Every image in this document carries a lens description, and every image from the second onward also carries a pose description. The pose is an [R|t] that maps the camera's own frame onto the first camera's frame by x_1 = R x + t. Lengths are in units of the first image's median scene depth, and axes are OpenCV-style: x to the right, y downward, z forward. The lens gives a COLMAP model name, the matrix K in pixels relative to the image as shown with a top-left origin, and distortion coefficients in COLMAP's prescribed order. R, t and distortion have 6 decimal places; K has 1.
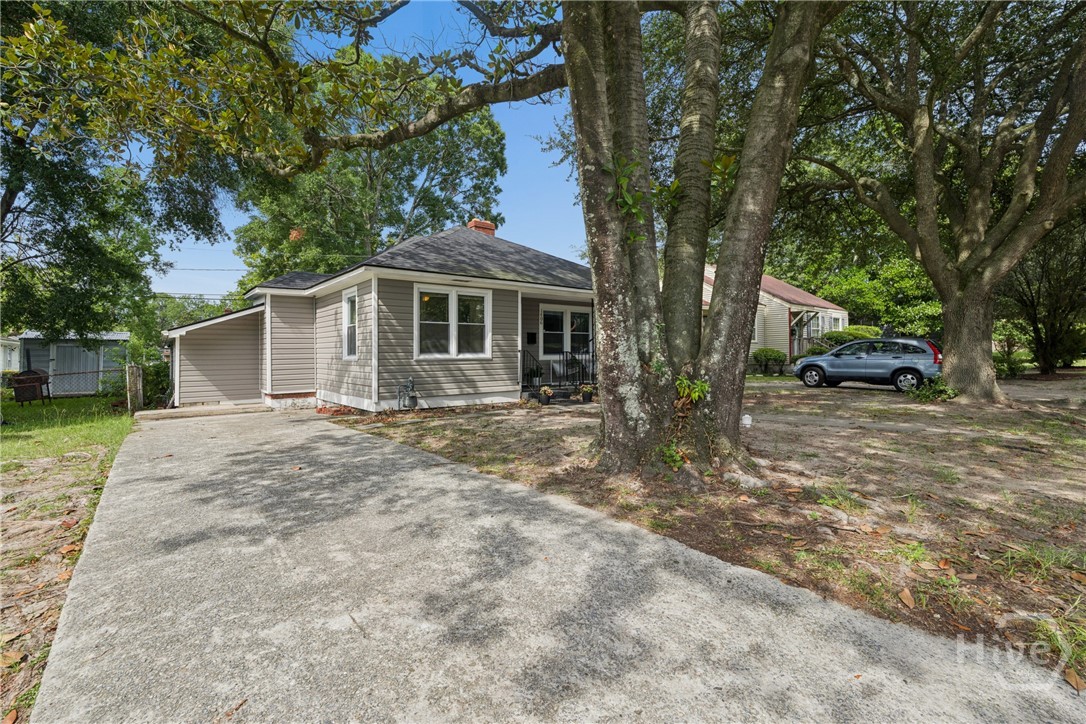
lens RADIAL K [[478.7, 0, 540.6], [0, 478.7, 353.2], [0, 0, 1]] dist [-0.003555, -0.000466]
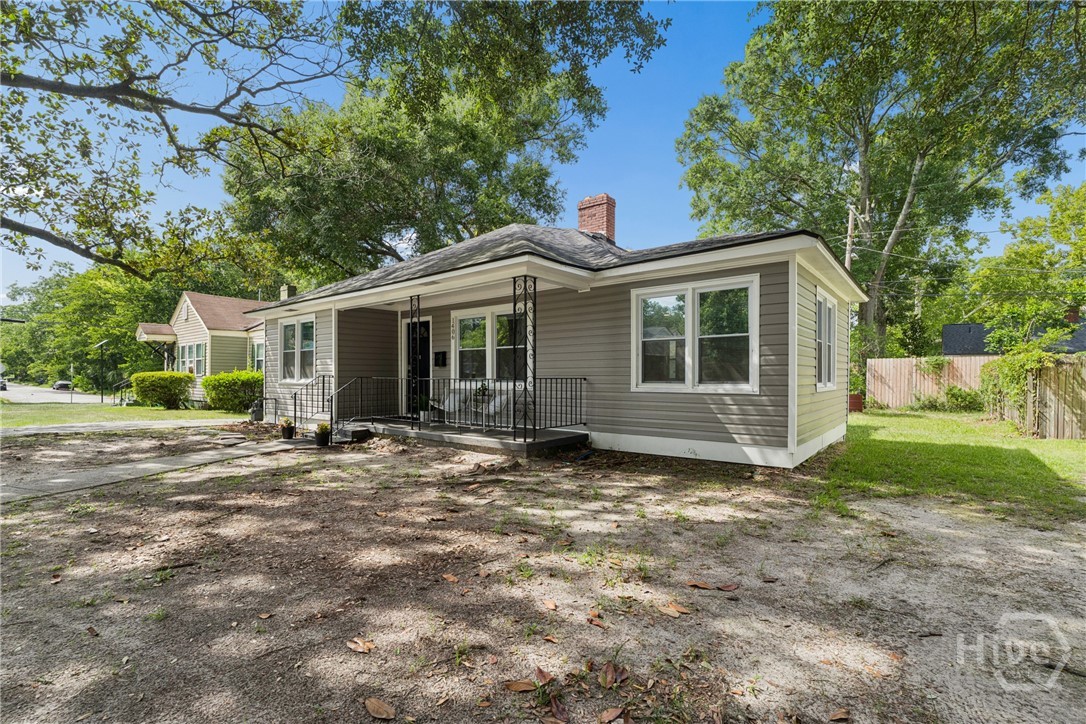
lens RADIAL K [[478.7, 0, 547.5], [0, 478.7, 372.6], [0, 0, 1]] dist [-0.003555, -0.000466]
pose [[0.223645, 0.004212, -0.974662, 0.835454], [0.008478, 0.999944, 0.006266, -0.015586], [0.974634, -0.009665, 0.223597, 1.102563]]
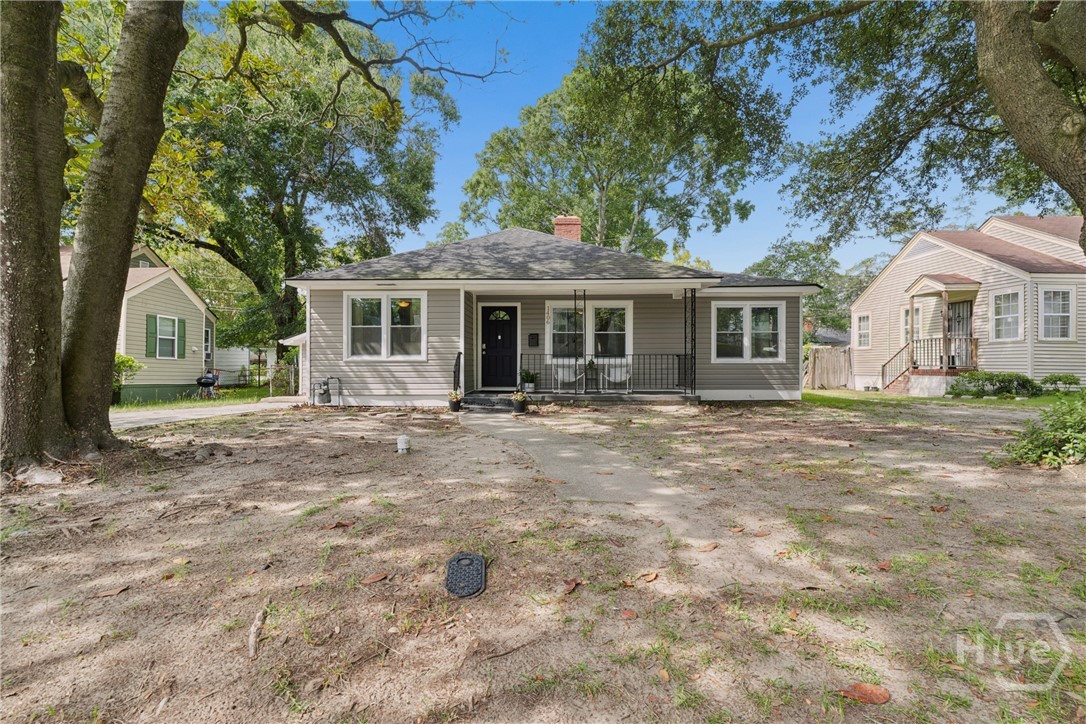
lens RADIAL K [[478.7, 0, 547.3], [0, 478.7, 365.3], [0, 0, 1]] dist [-0.003555, -0.000466]
pose [[0.771941, 0.001497, -0.635692, 0.635807], [-0.002062, 0.999998, -0.000148, 0.017946], [0.635691, 0.001425, 0.771943, 0.356727]]
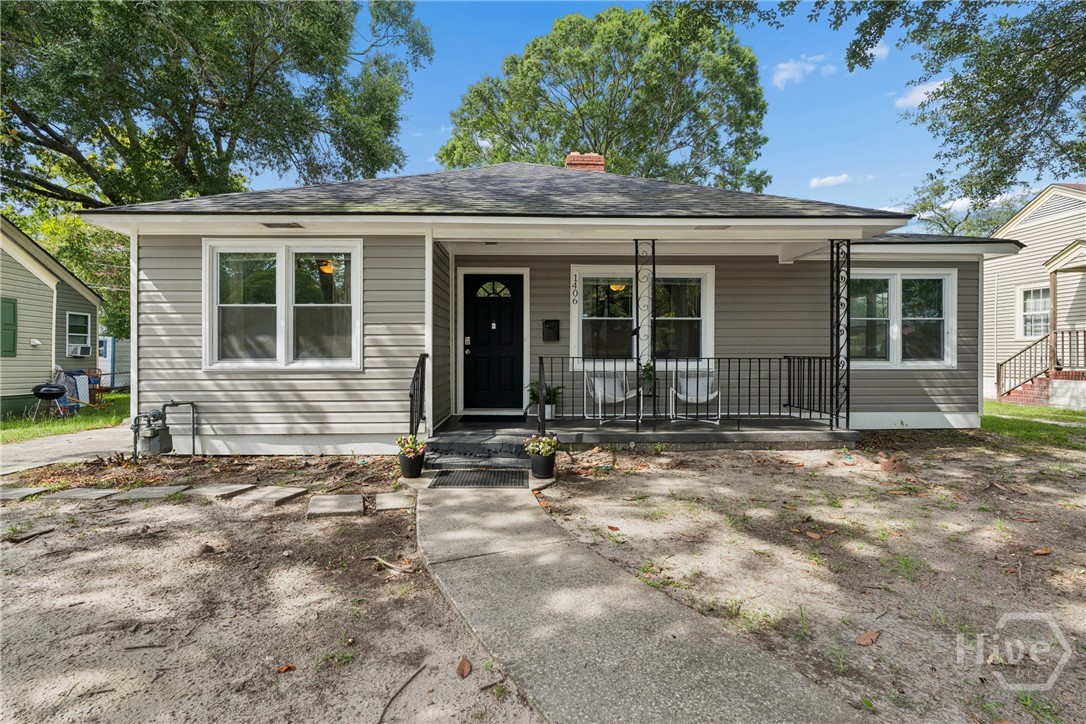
lens RADIAL K [[478.7, 0, 542.7], [0, 478.7, 359.1], [0, 0, 1]] dist [-0.003555, -0.000466]
pose [[0.795693, 0.008198, -0.605645, 0.334194], [-0.001963, 0.999938, 0.010956, -0.005666], [0.605697, -0.007529, 0.795660, 0.625559]]
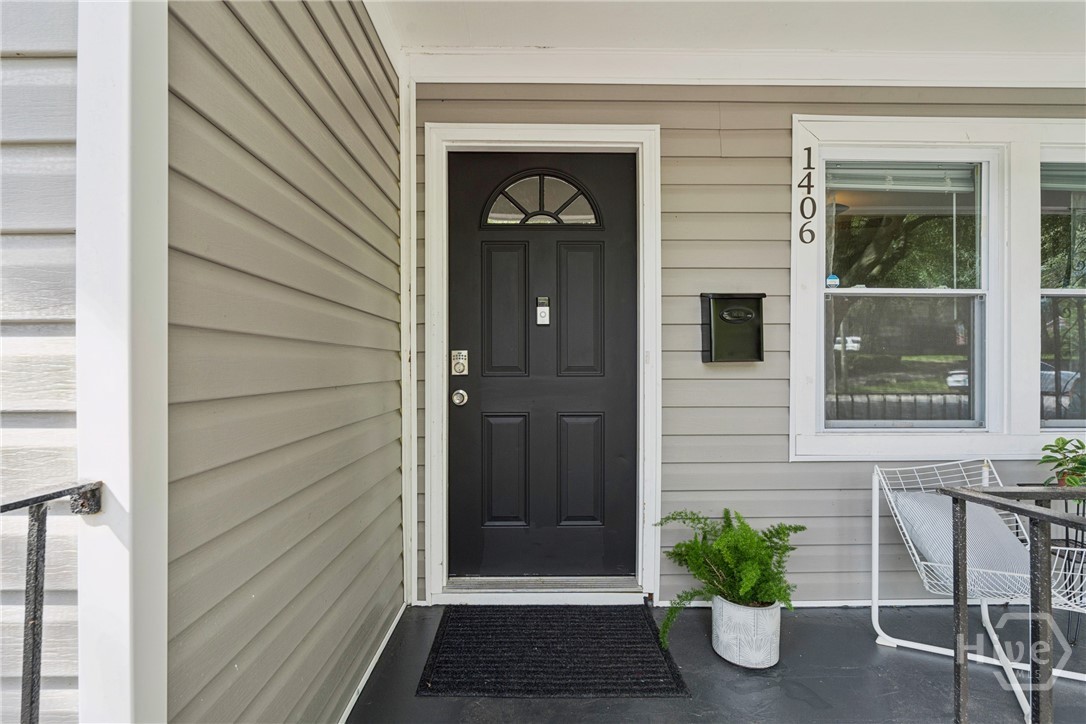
lens RADIAL K [[478.7, 0, 535.8], [0, 478.7, 377.2], [0, 0, 1]] dist [-0.003555, -0.000466]
pose [[0.786610, 0.006228, -0.617418, 0.033923], [-0.000918, 0.999960, 0.008917, -0.017903], [0.617449, -0.006447, 0.786584, 0.917895]]
